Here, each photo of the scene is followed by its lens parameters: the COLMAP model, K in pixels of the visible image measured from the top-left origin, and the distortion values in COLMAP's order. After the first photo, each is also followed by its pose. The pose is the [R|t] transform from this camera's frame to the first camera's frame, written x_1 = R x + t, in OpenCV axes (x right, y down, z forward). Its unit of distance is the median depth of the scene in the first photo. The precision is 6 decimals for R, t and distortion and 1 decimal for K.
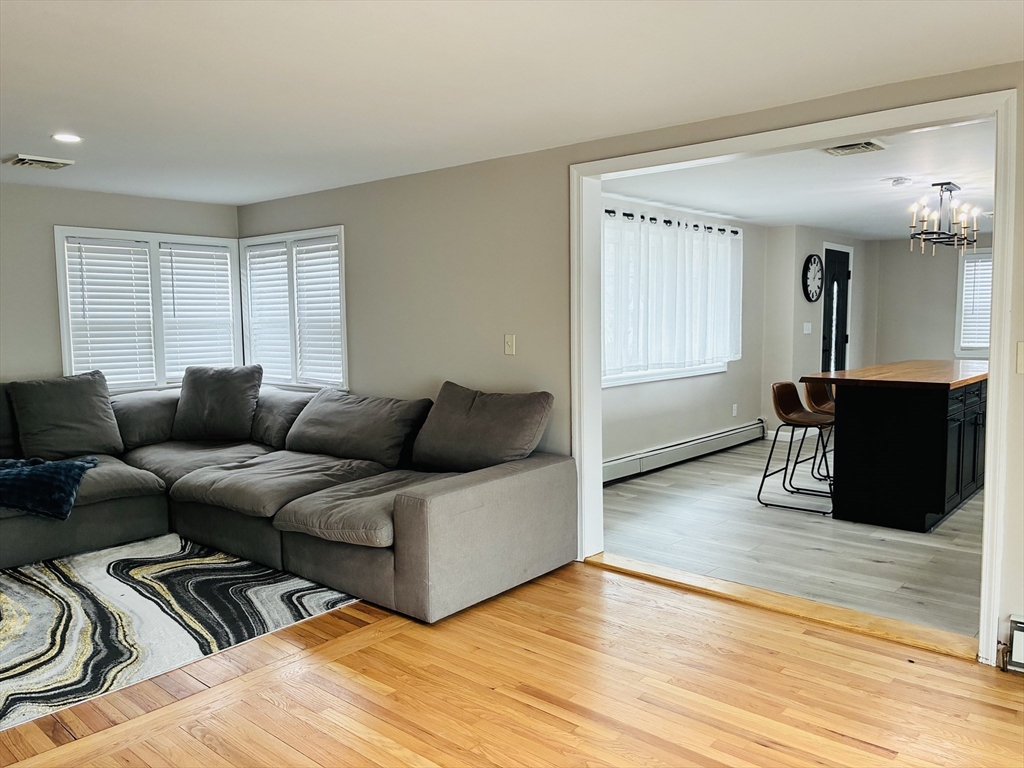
lens RADIAL K [[782.7, 0, 513.3], [0, 782.7, 384.4], [0, 0, 1]] dist [0.011355, -0.004815]
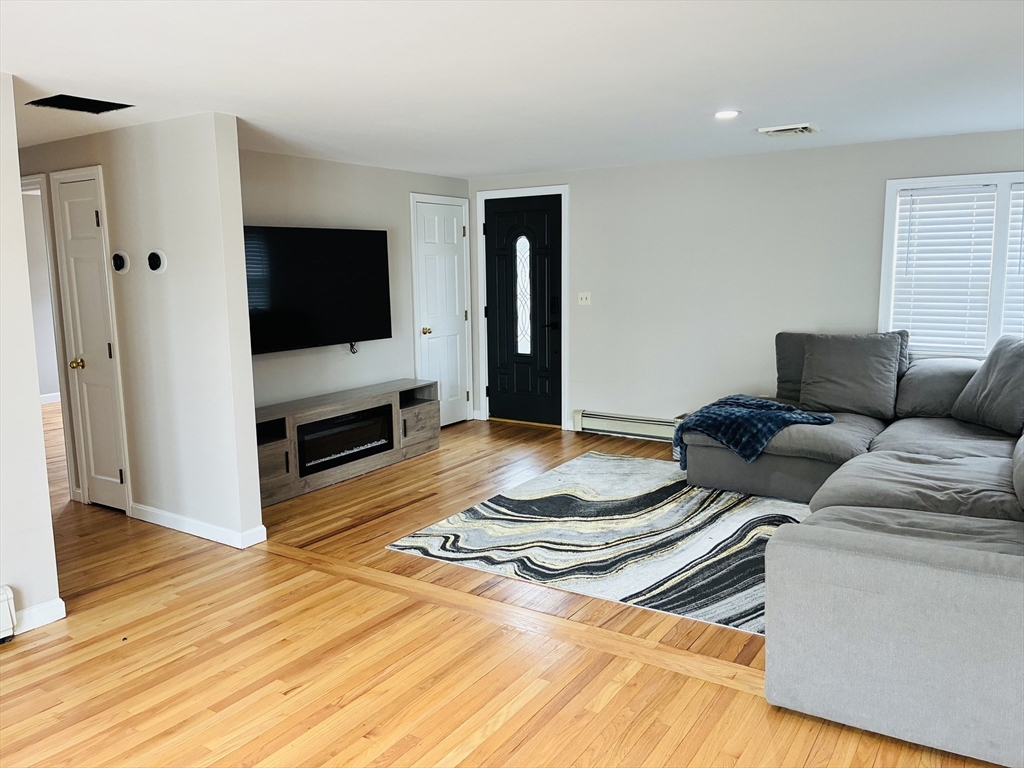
lens RADIAL K [[782.7, 0, 513.6], [0, 782.7, 383.3], [0, 0, 1]] dist [0.011355, -0.004815]
pose [[0.134052, 0.154470, -0.978861, 0.498705], [-0.077420, 0.986390, 0.145056, -0.079805], [0.987945, 0.056338, 0.144187, 0.568870]]
